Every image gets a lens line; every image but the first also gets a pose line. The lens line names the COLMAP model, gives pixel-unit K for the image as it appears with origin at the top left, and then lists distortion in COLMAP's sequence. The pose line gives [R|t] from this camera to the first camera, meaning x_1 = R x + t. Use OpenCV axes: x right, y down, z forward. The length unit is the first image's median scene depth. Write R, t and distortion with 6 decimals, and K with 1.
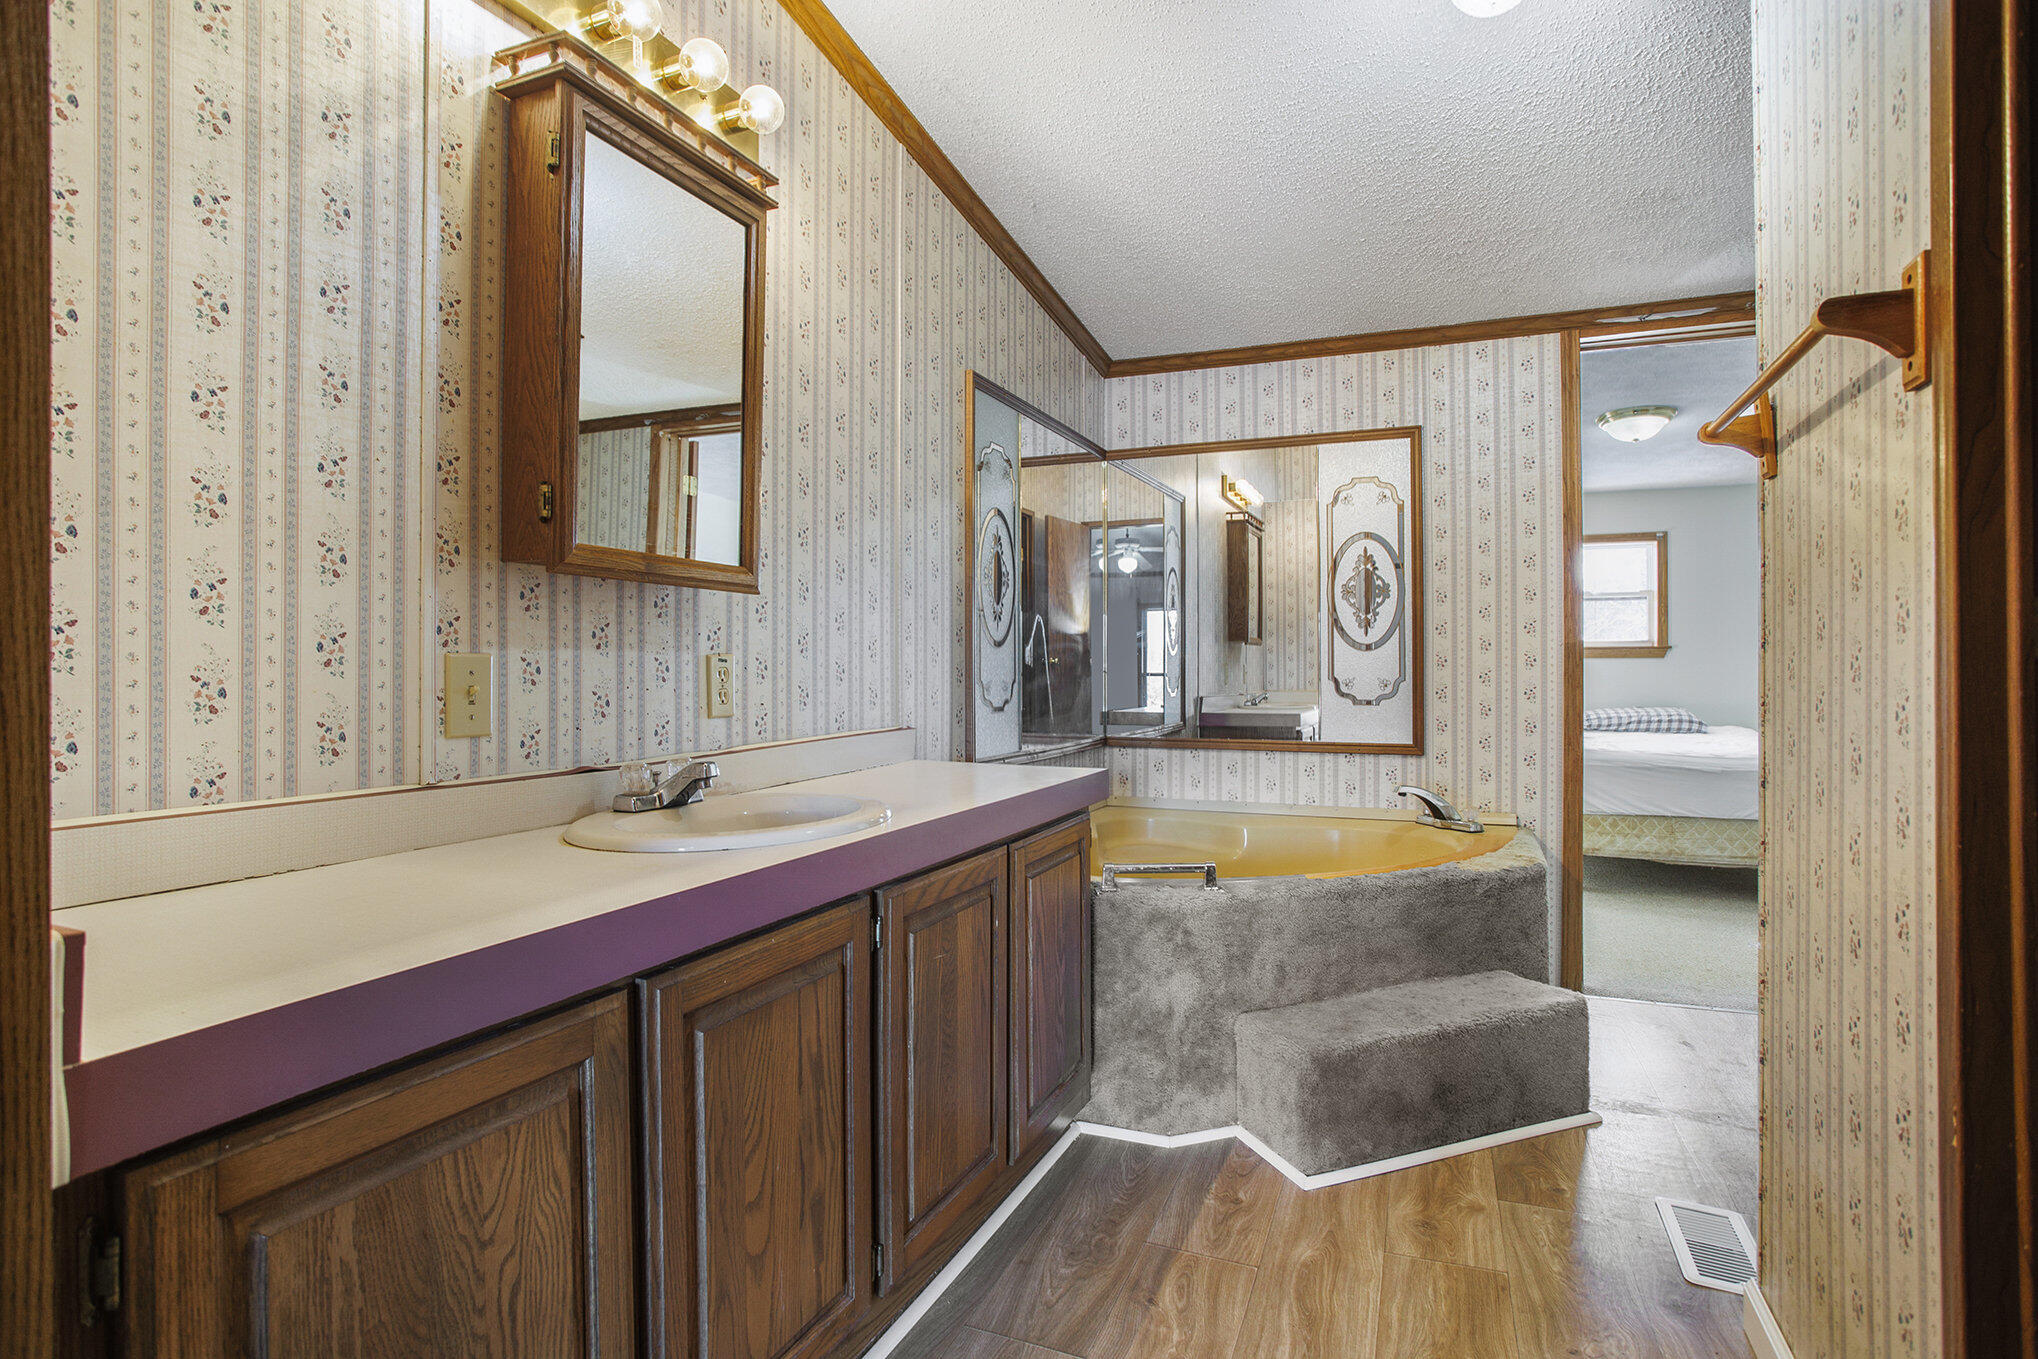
lens RADIAL K [[1075.0, 0, 1031.0], [0, 1075.0, 668.8], [0, 0, 1]] dist [-0.002324, -0.000341]
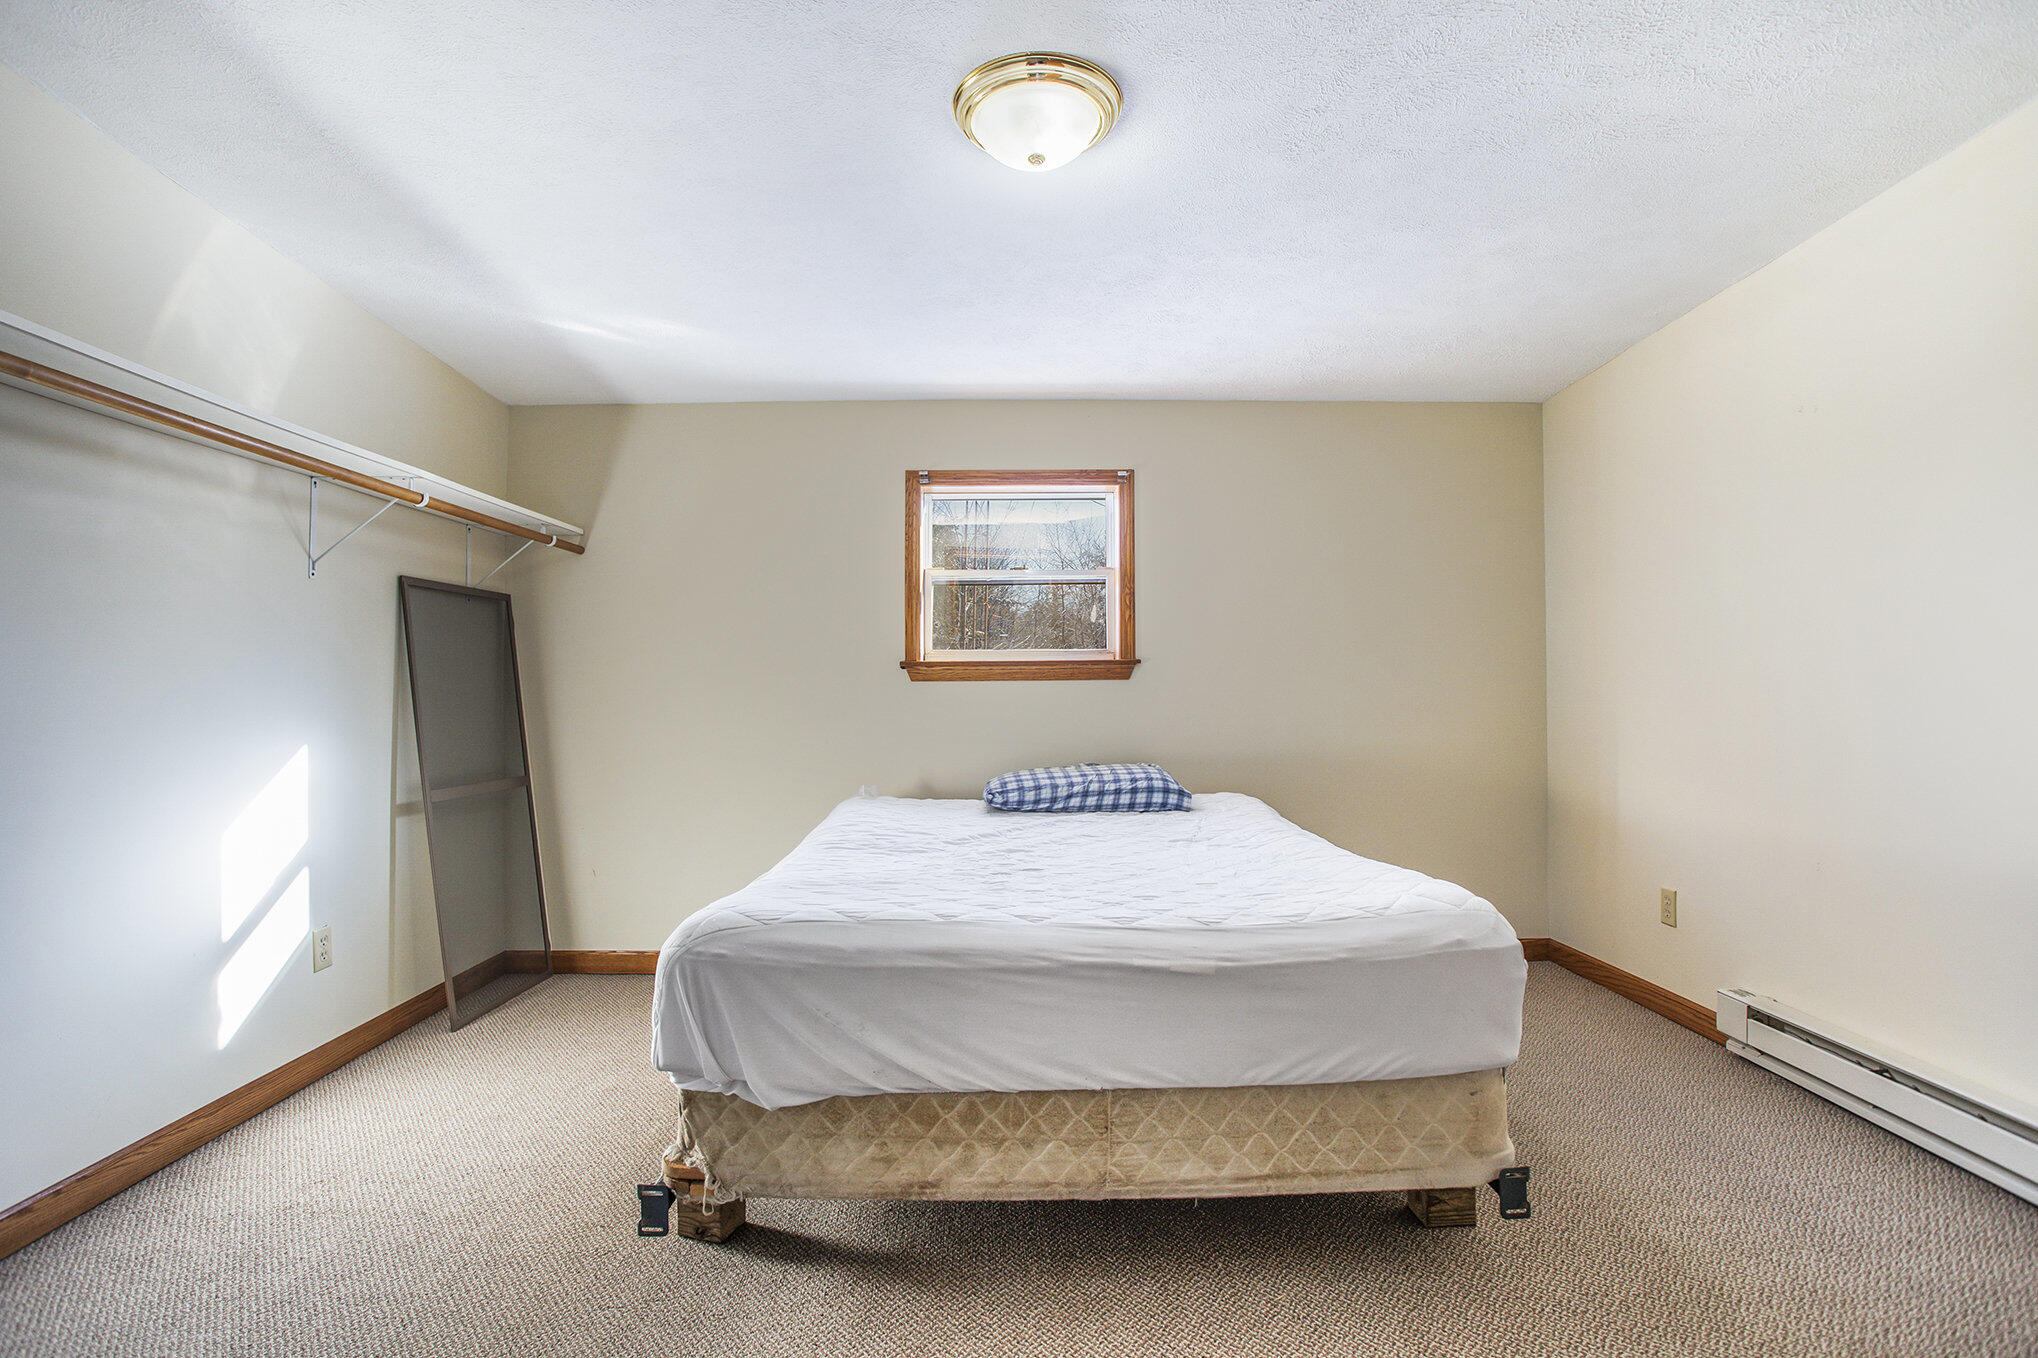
lens RADIAL K [[1075.0, 0, 1031.0], [0, 1075.0, 668.3], [0, 0, 1]] dist [-0.002324, -0.000341]
pose [[0.918258, 0.009505, 0.395869, 0.341007], [0.000298, 0.999695, -0.024694, -0.001541], [-0.395983, 0.022794, 0.917975, 0.532942]]
